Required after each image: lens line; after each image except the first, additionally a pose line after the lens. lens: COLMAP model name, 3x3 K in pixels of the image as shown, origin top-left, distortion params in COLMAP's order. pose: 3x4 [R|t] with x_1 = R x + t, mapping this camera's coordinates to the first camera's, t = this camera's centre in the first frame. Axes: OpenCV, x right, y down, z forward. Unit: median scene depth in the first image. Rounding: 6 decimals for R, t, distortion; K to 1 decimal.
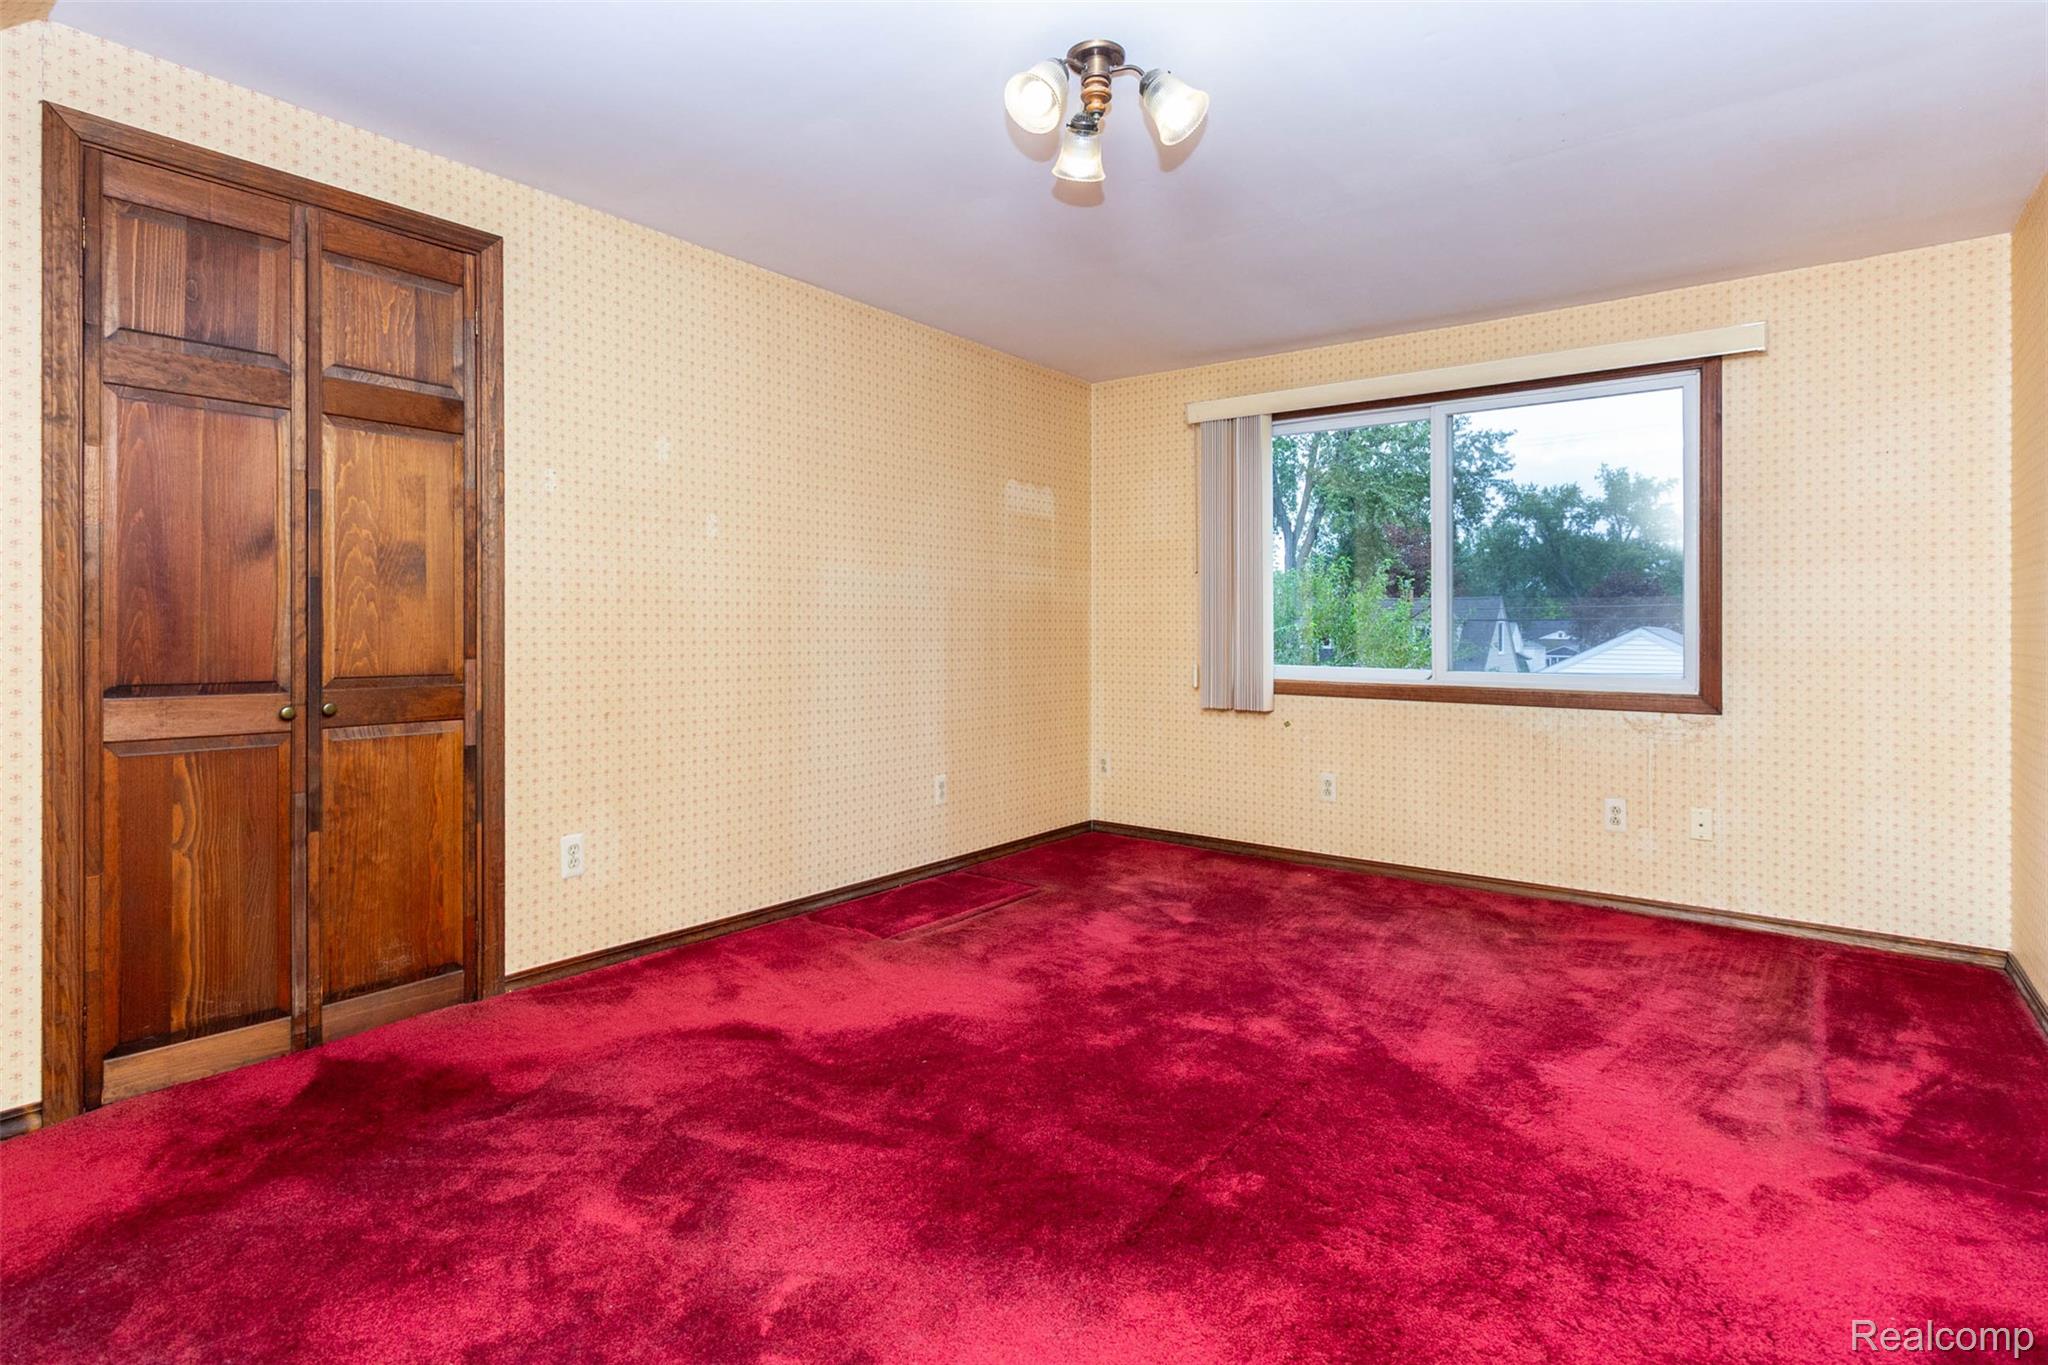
lens RADIAL K [[986.0, 0, 994.0], [0, 986.0, 656.5], [0, 0, 1]] dist [-0.000468, 0.000030]
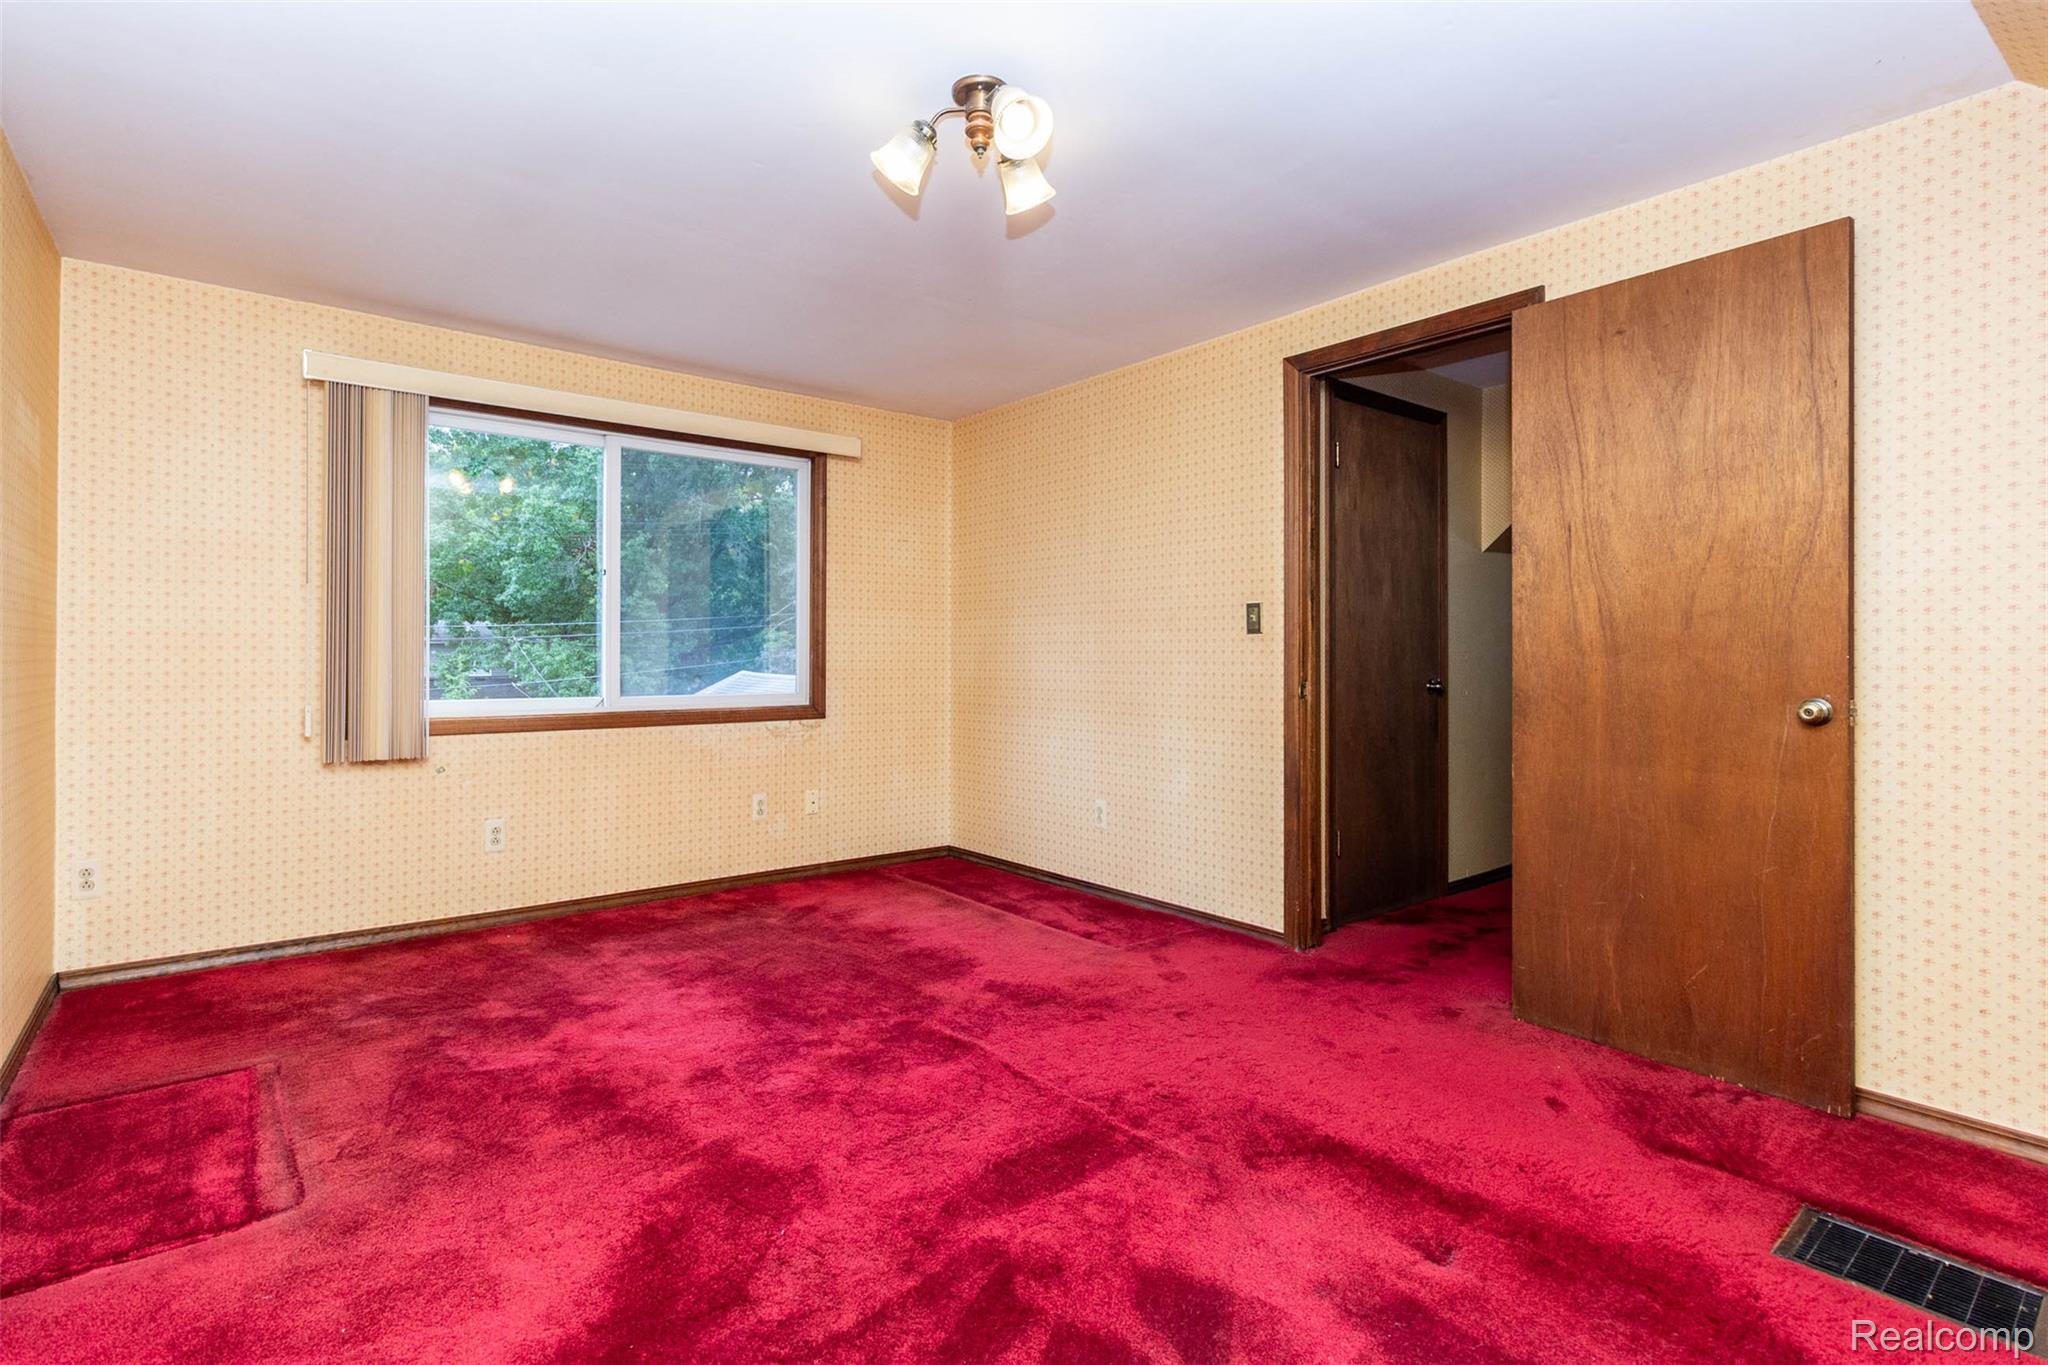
lens RADIAL K [[986.0, 0, 994.0], [0, 986.0, 656.5], [0, 0, 1]] dist [-0.000468, 0.000030]
pose [[0.253581, -0.004115, 0.967305, -0.443509], [0.029483, 0.999559, -0.003477, -0.012520], [-0.966865, 0.029401, 0.253590, 0.377815]]
